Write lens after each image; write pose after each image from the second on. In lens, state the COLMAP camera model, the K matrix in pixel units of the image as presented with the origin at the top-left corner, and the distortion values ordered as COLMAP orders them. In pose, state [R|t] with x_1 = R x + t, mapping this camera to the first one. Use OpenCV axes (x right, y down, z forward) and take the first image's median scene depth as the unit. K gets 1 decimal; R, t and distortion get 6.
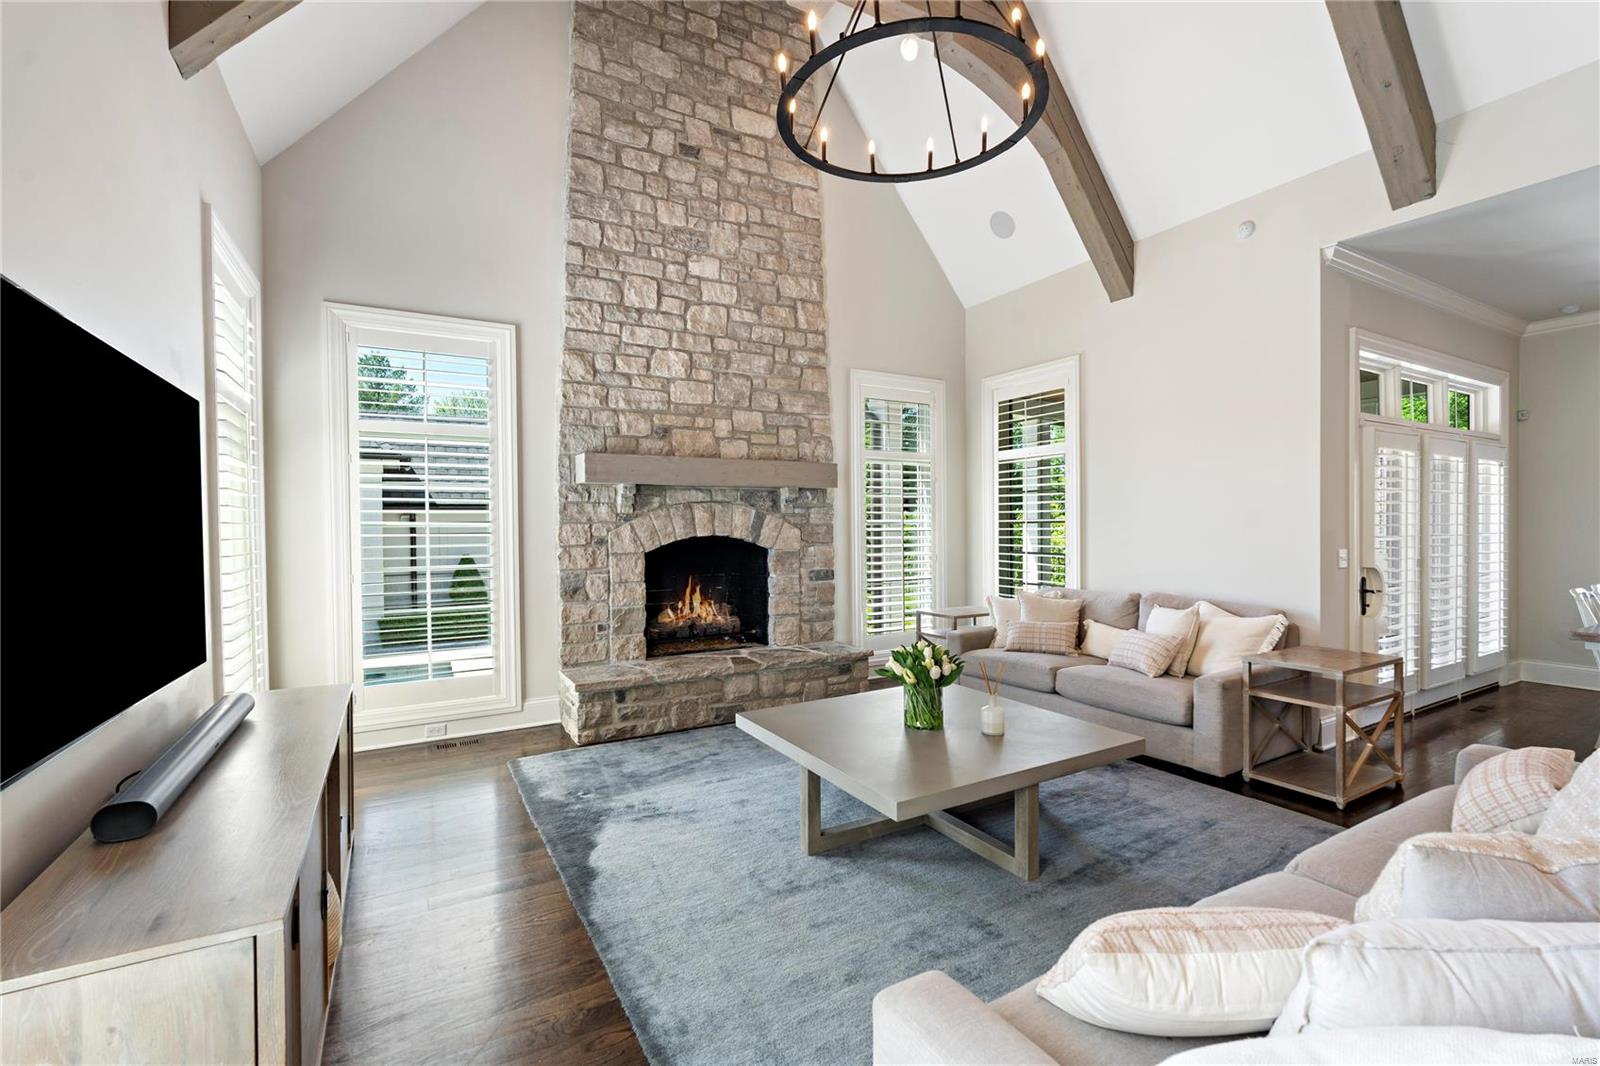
lens RADIAL K [[698.5, 0, 803.5], [0, 698.5, 531.8], [0, 0, 1]] dist [-0.002076, -0.000011]
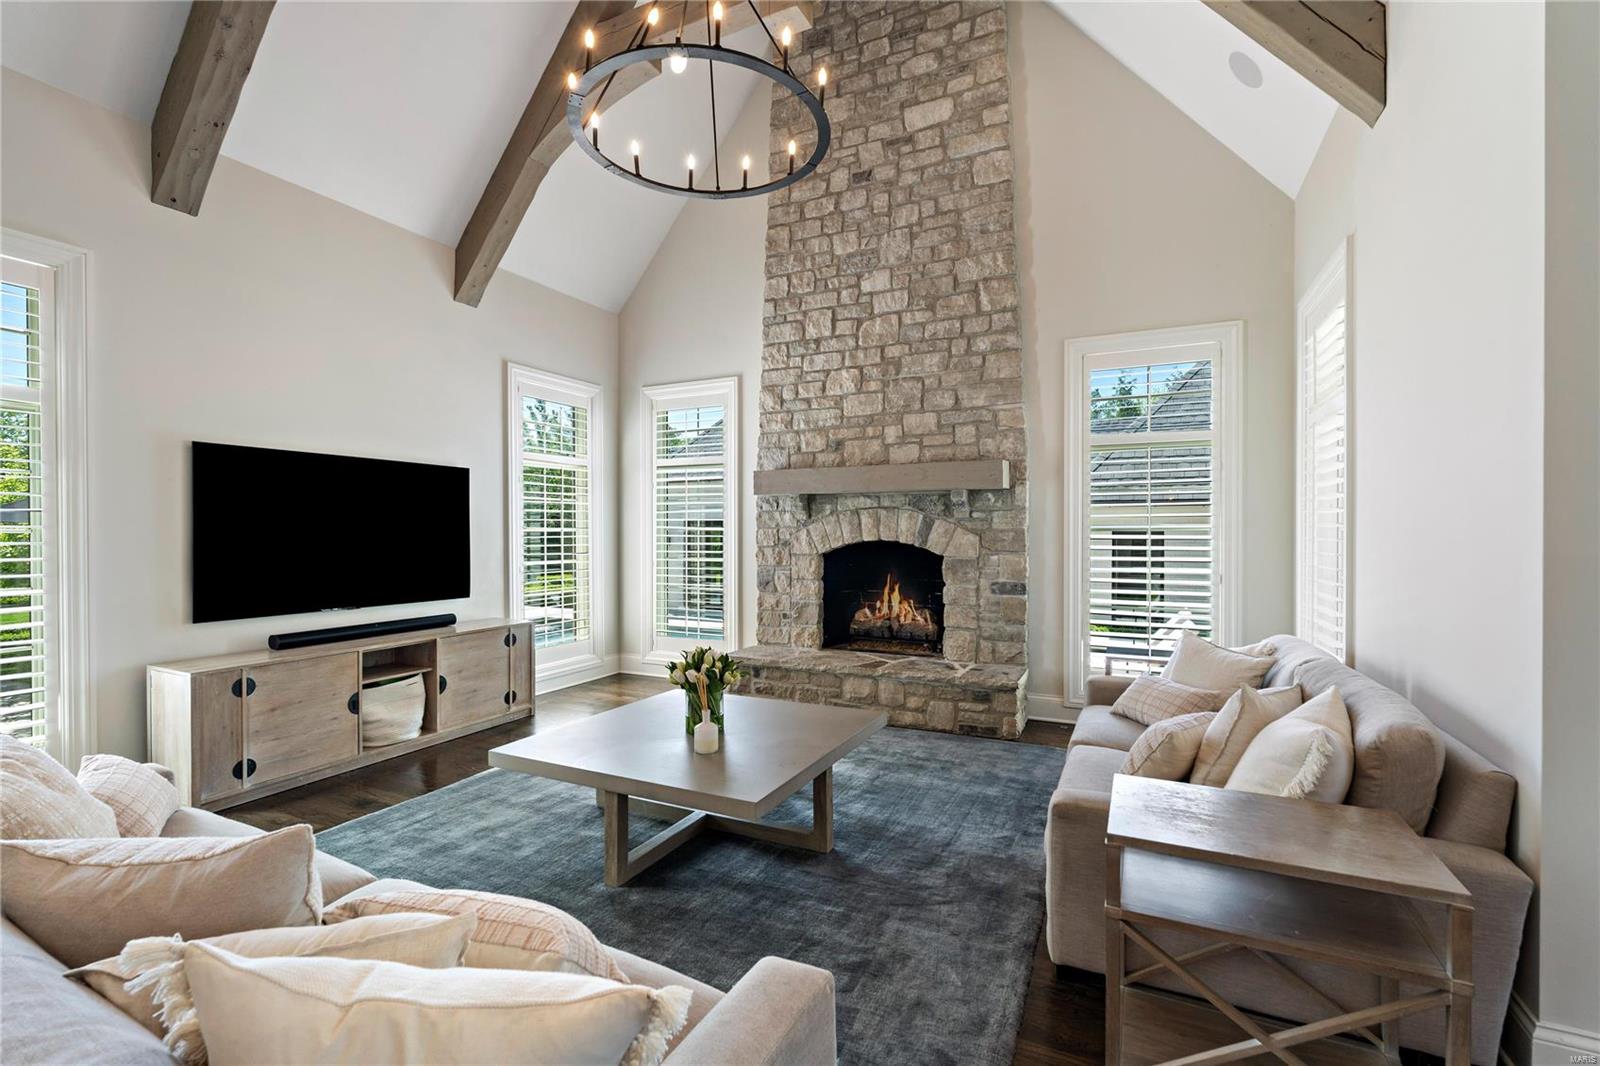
lens RADIAL K [[698.5, 0, 800.7], [0, 698.5, 532.0], [0, 0, 1]] dist [-0.002076, -0.000011]
pose [[0.560705, 0.009082, -0.827966, 0.663111], [-0.010018, 0.999941, 0.004184, -0.010139], [0.827955, 0.005949, 0.560763, 0.330935]]
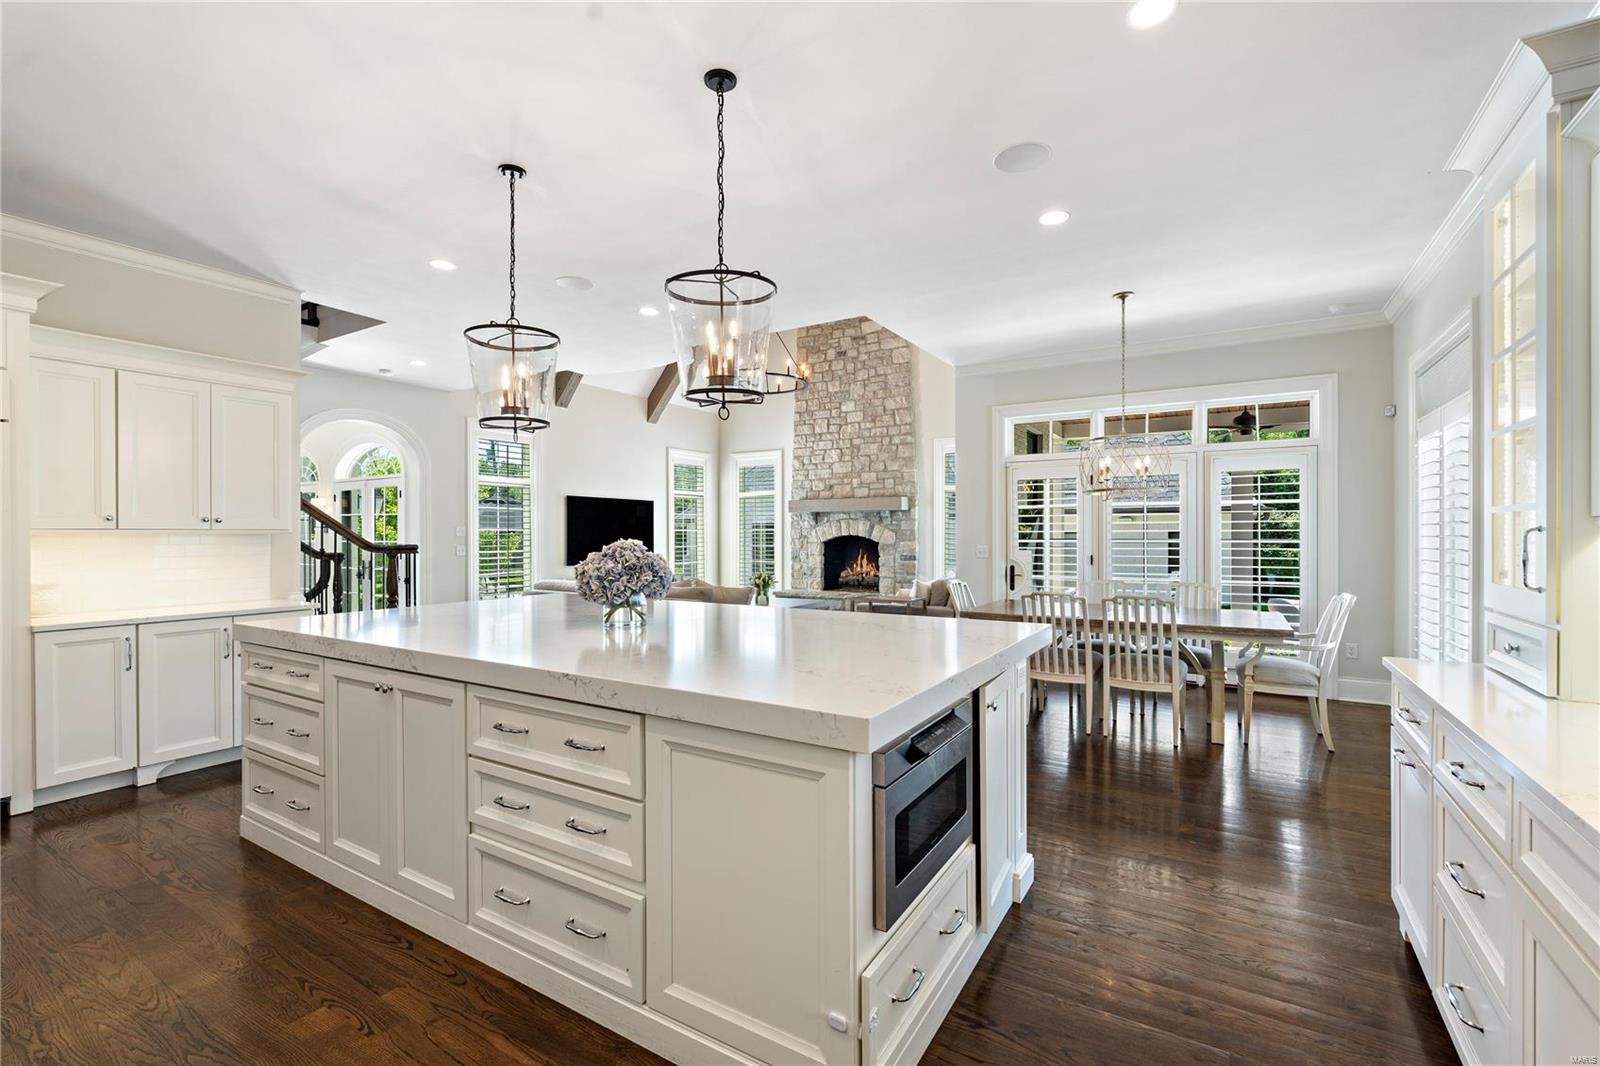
lens RADIAL K [[698.5, 0, 803.6], [0, 698.5, 536.0], [0, 0, 1]] dist [-0.002076, -0.000011]
pose [[0.482739, 0.010751, -0.875698, 1.638813], [-0.008549, 0.999935, 0.007564, -0.006633], [0.875723, 0.003835, 0.482799, -0.123744]]
